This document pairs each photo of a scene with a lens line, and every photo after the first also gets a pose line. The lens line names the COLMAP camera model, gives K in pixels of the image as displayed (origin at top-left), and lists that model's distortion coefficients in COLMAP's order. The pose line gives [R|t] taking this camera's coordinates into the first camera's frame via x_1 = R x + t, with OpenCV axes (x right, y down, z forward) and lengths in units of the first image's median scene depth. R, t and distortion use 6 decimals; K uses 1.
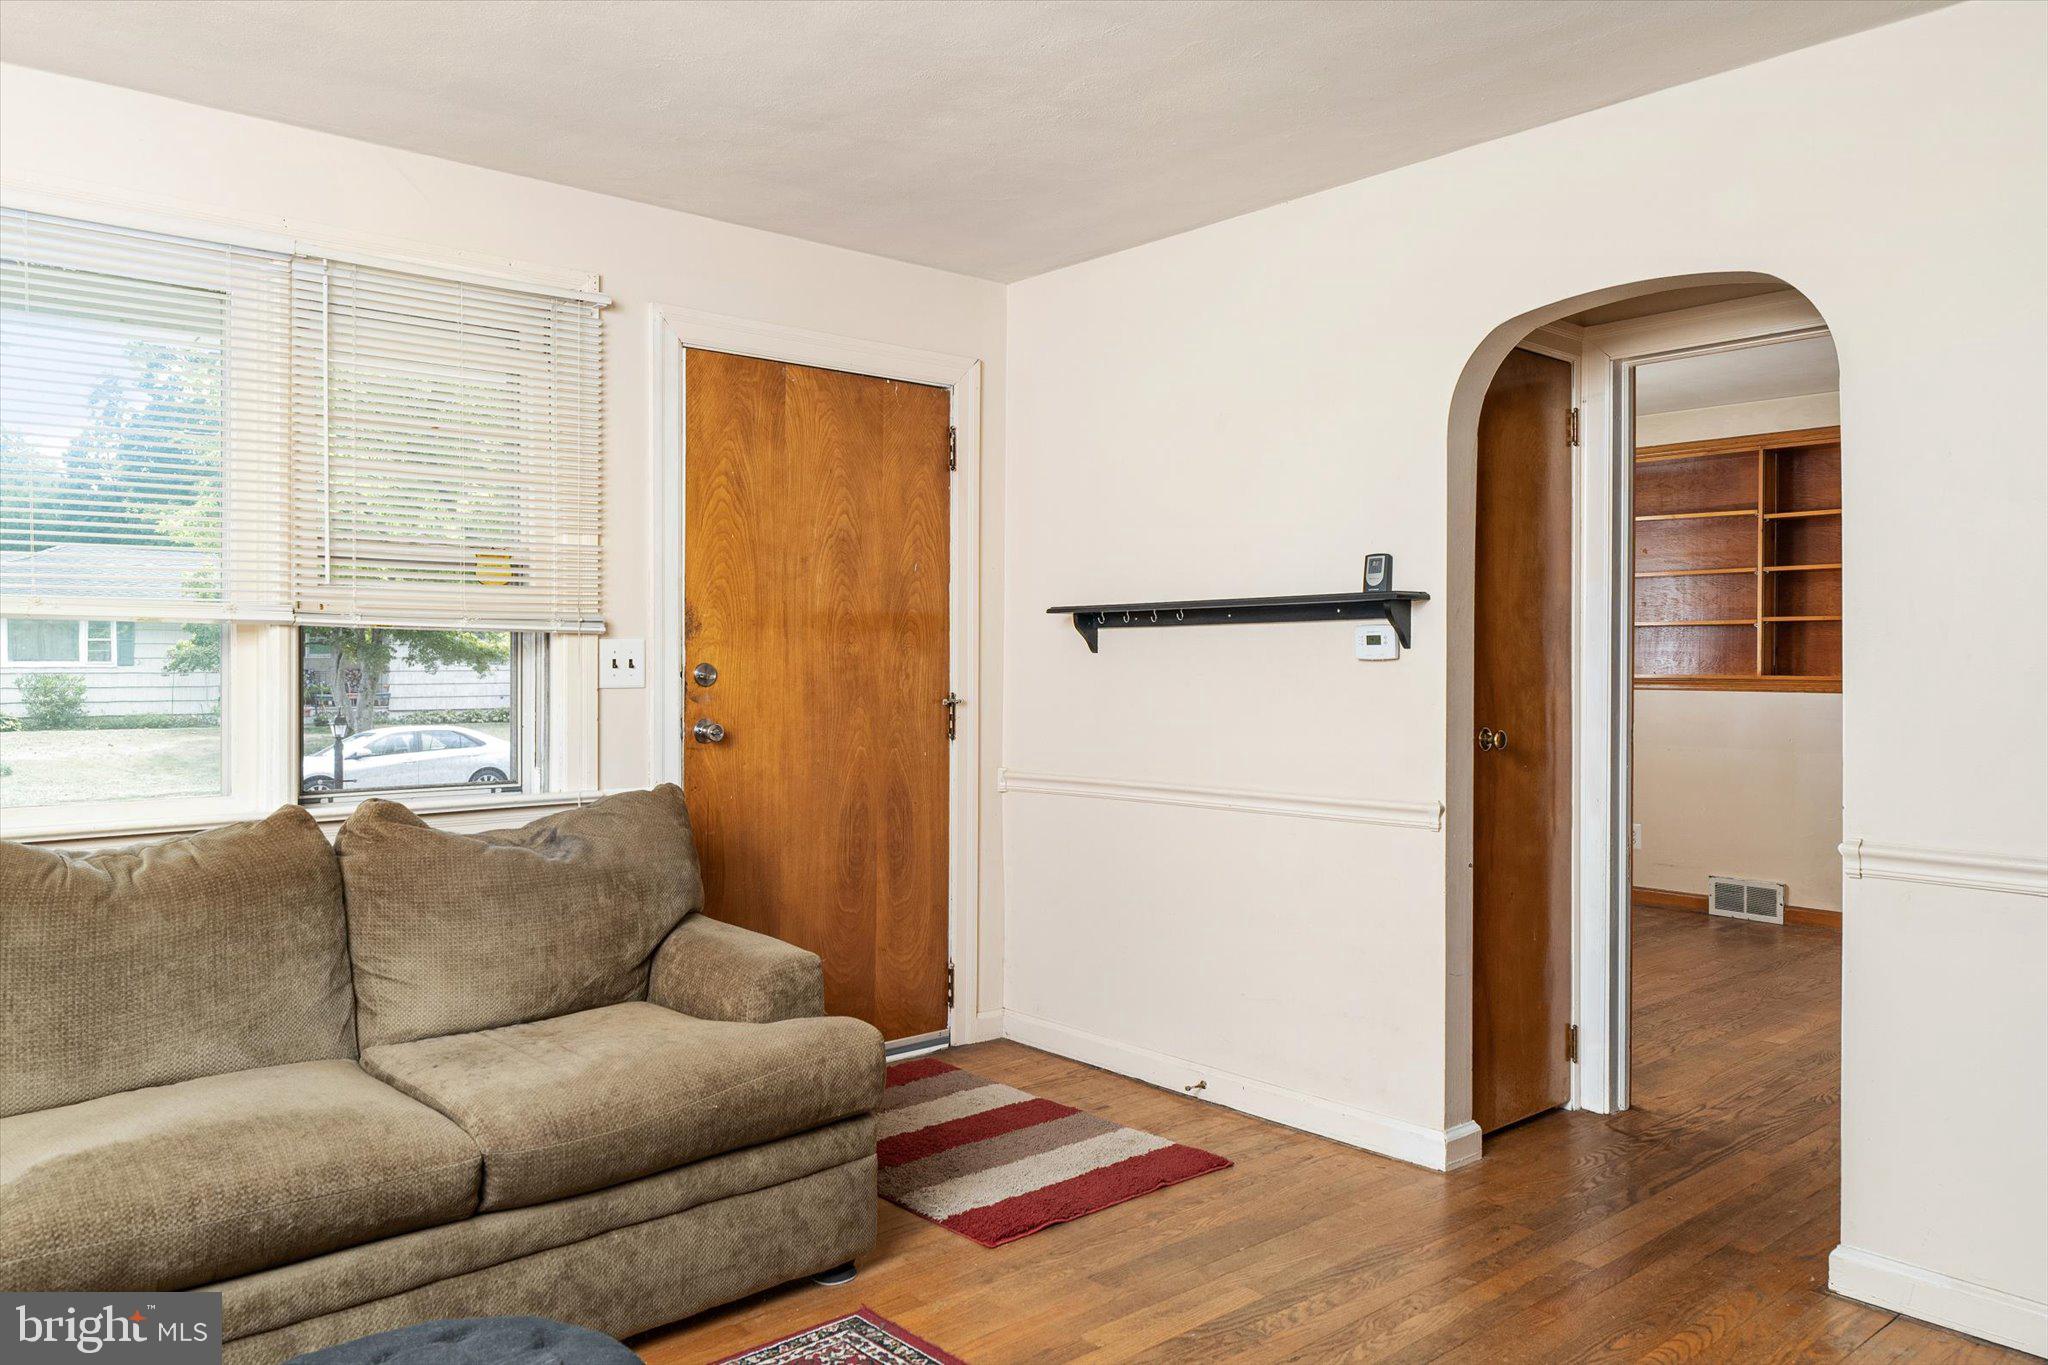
lens RADIAL K [[1433.7, 0, 1023.8], [0, 1433.7, 668.9], [0, 0, 1]] dist [-0.001302, -0.001122]
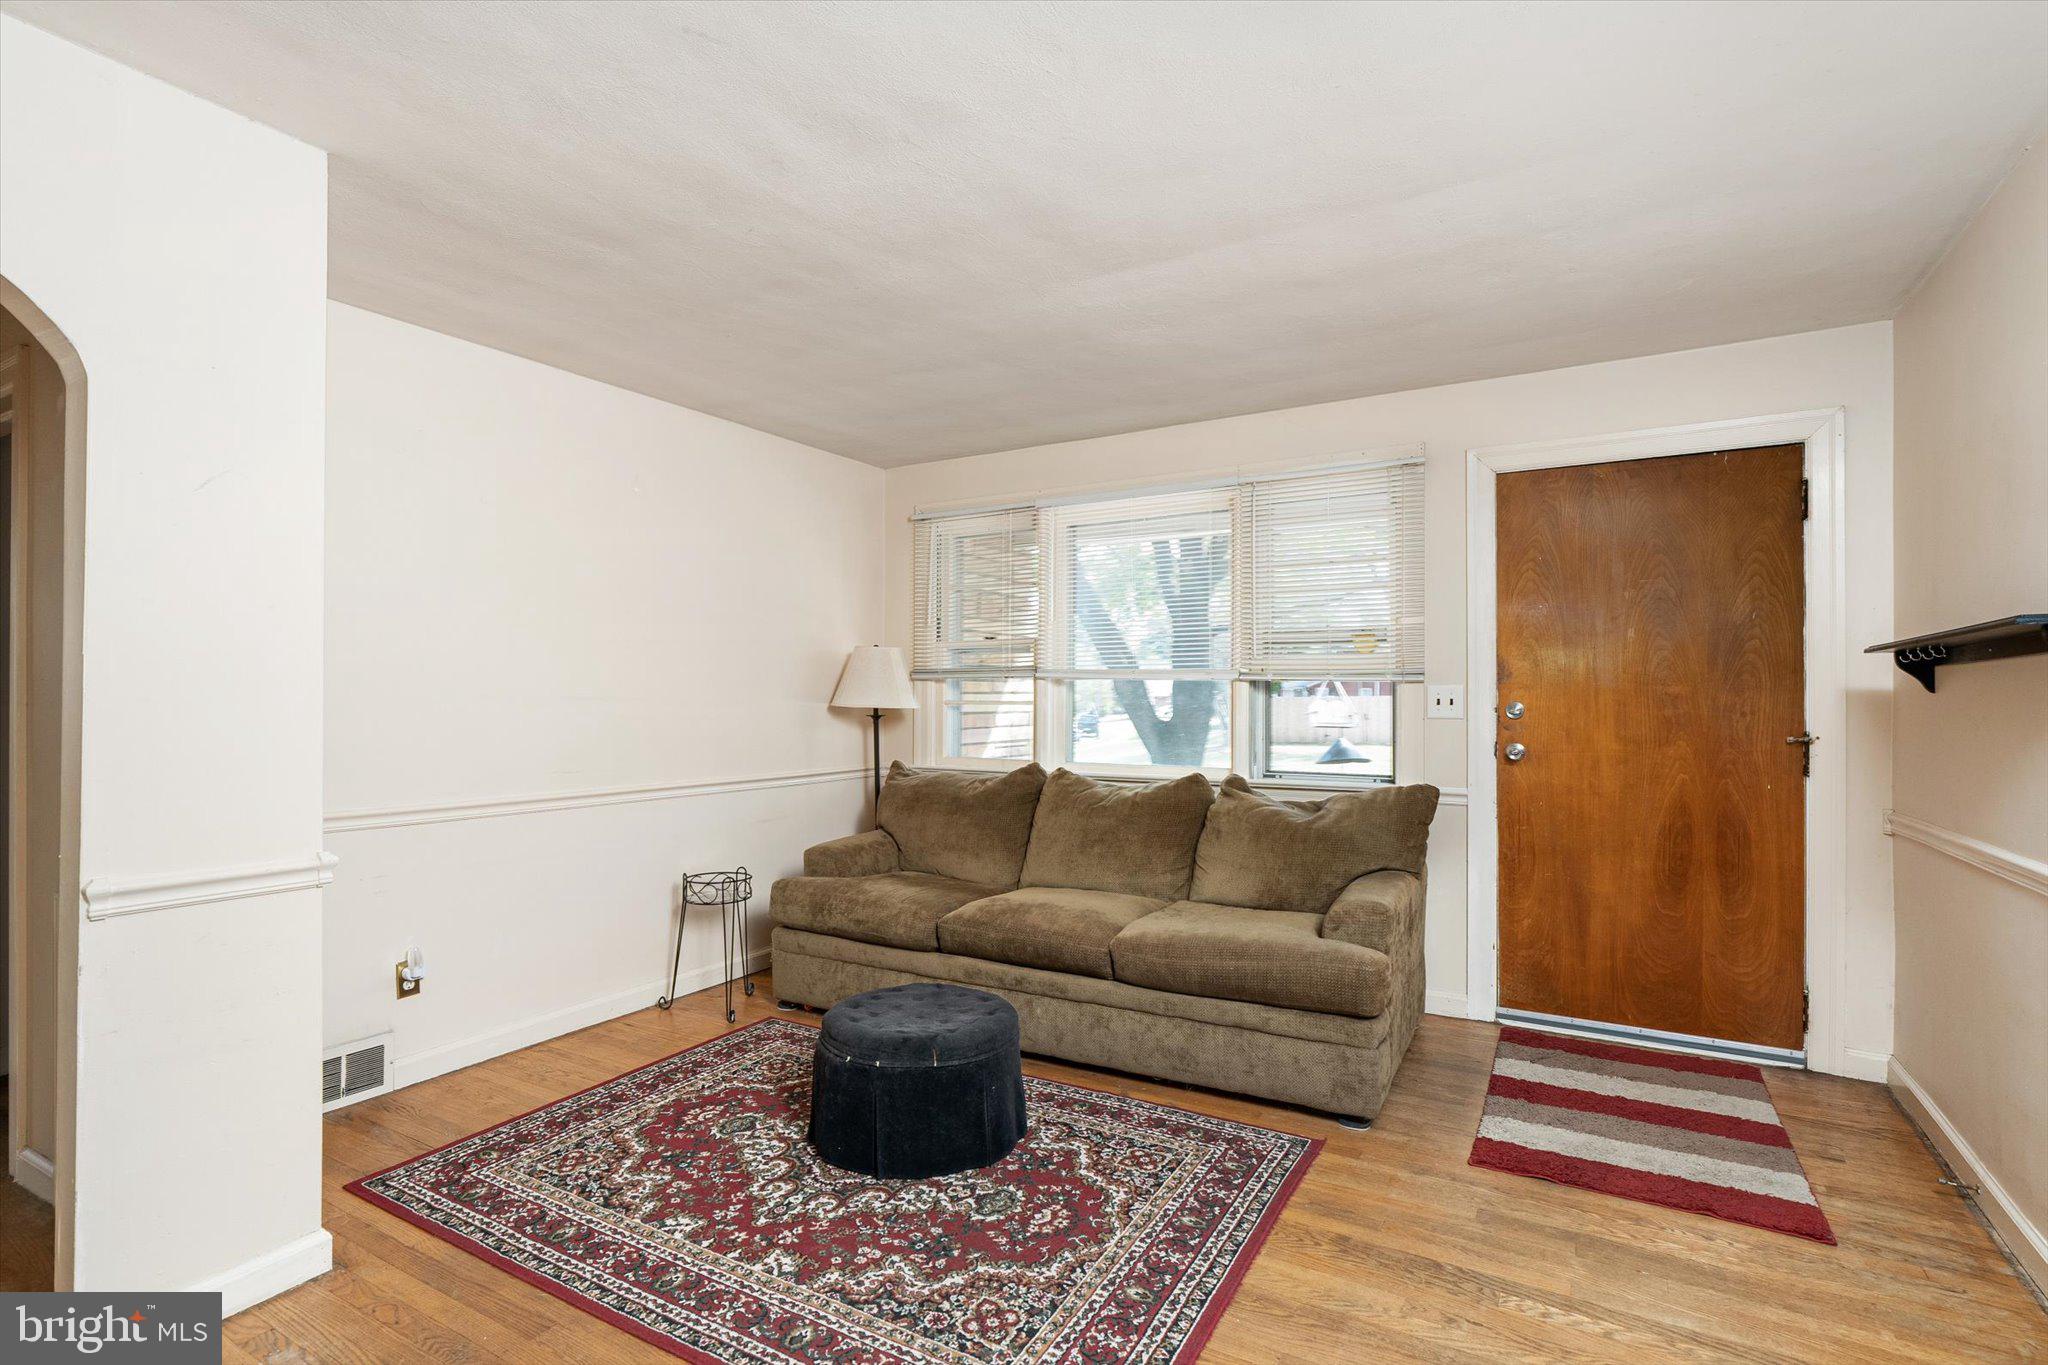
lens RADIAL K [[983.5, 0, 1015.9], [0, 983.5, 684.8], [0, 0, 1]] dist [-0.004280, -0.000280]
pose [[0.313896, -0.008748, -0.949417, 0.473736], [-0.004963, 0.999929, -0.010854, -0.006987], [0.949444, 0.008119, 0.313830, 0.237324]]
